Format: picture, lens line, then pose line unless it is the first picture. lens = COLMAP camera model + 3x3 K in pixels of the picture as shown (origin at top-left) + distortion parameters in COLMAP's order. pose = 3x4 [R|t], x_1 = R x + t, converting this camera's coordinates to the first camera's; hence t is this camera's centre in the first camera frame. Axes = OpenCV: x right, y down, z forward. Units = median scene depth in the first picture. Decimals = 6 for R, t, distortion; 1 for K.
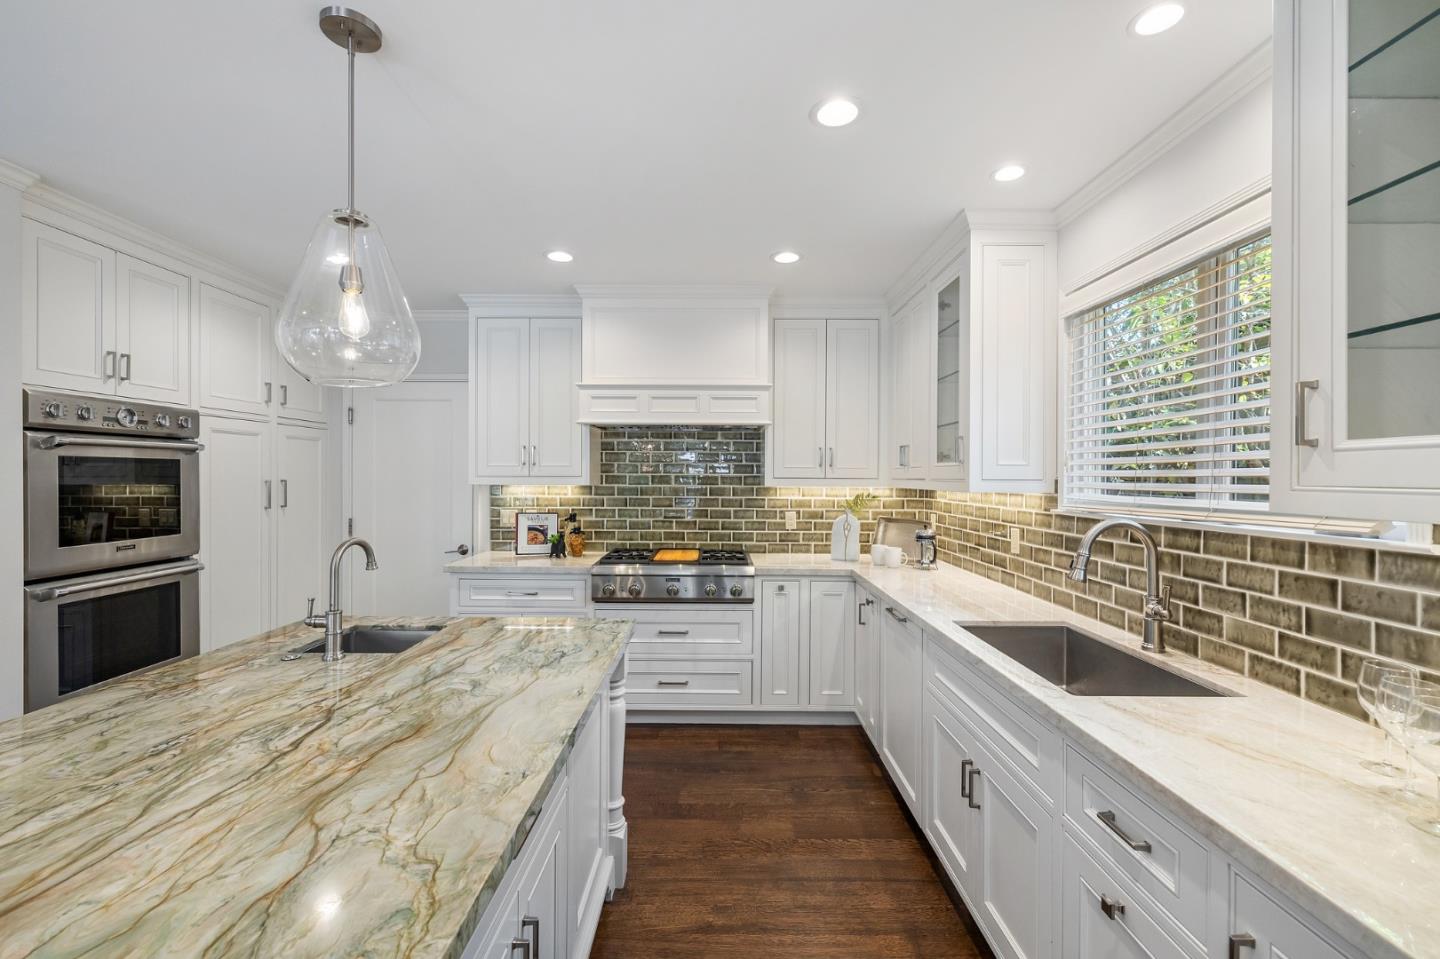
lens RADIAL K [[606.6, 0, 719.9], [0, 606.6, 479.2], [0, 0, 1]] dist [0.002354, -0.000461]
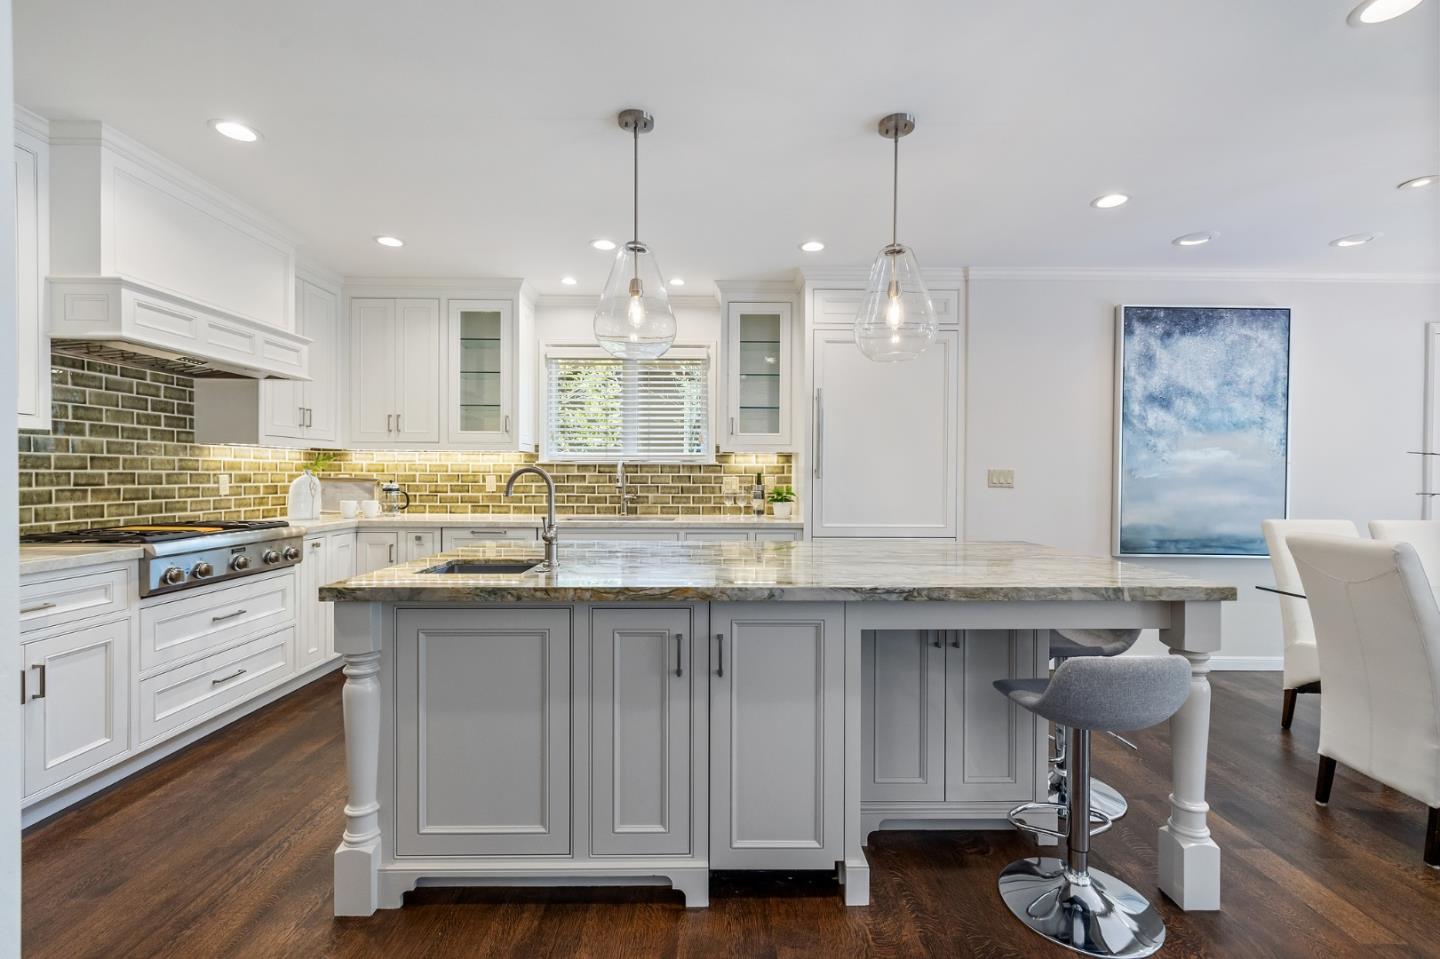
lens RADIAL K [[606.6, 0, 720.4], [0, 606.6, 476.6], [0, 0, 1]] dist [0.002354, -0.000461]
pose [[-0.006704, -0.010889, 0.999918, -0.890762], [-0.001039, 0.999940, 0.010883, 0.052969], [-0.999977, -0.000966, -0.006715, 0.332004]]
